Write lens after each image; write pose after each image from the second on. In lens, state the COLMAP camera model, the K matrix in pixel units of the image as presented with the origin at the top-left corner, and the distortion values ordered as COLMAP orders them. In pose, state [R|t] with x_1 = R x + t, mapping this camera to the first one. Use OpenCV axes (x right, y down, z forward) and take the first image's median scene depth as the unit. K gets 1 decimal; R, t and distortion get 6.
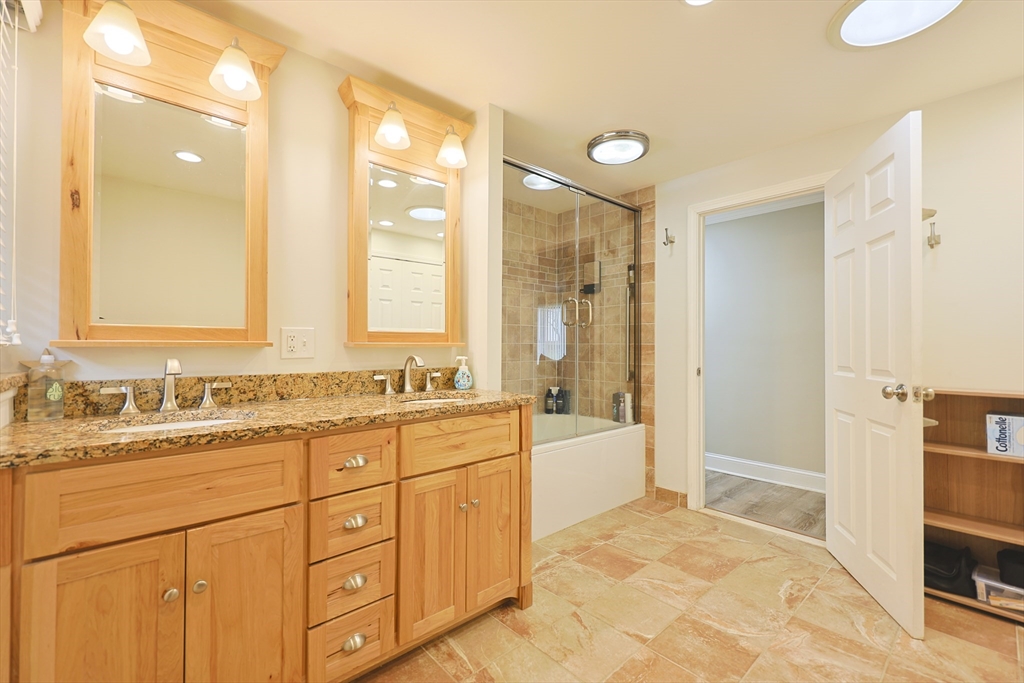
lens RADIAL K [[438.9, 0, 512.0], [0, 438.9, 339.5], [0, 0, 1]] dist [0.000622, 0.000074]
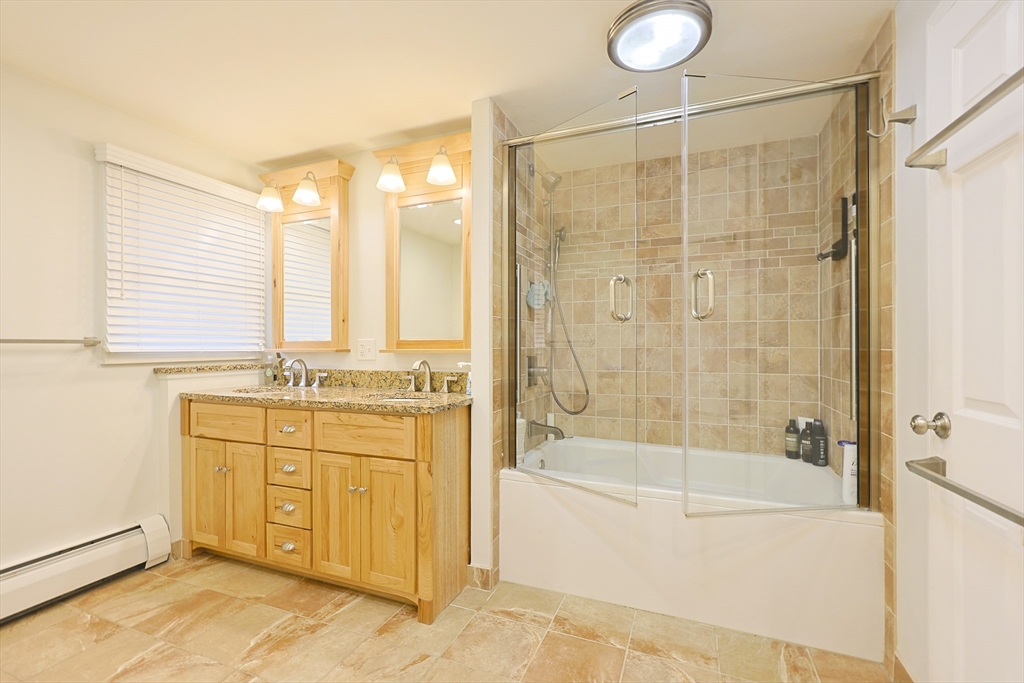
lens RADIAL K [[438.9, 0, 511.1], [0, 438.9, 345.3], [0, 0, 1]] dist [0.000622, 0.000074]
pose [[0.441848, -0.004696, -0.897077, 1.052622], [0.014599, 0.999892, 0.001957, -0.002142], [0.896971, -0.013961, 0.441869, 0.798849]]
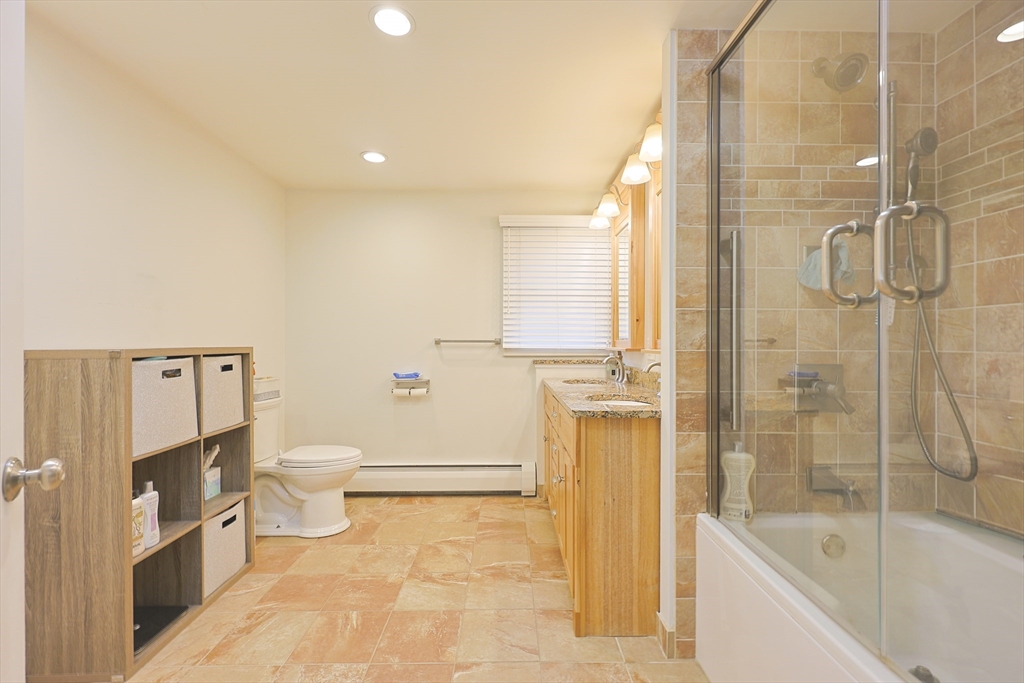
lens RADIAL K [[438.9, 0, 515.9], [0, 438.9, 344.0], [0, 0, 1]] dist [0.000622, 0.000074]
pose [[-0.645401, -0.003171, -0.763837, 0.887548], [0.004744, 0.999955, -0.008159, 0.000824], [0.763829, -0.008890, -0.645357, 1.608119]]
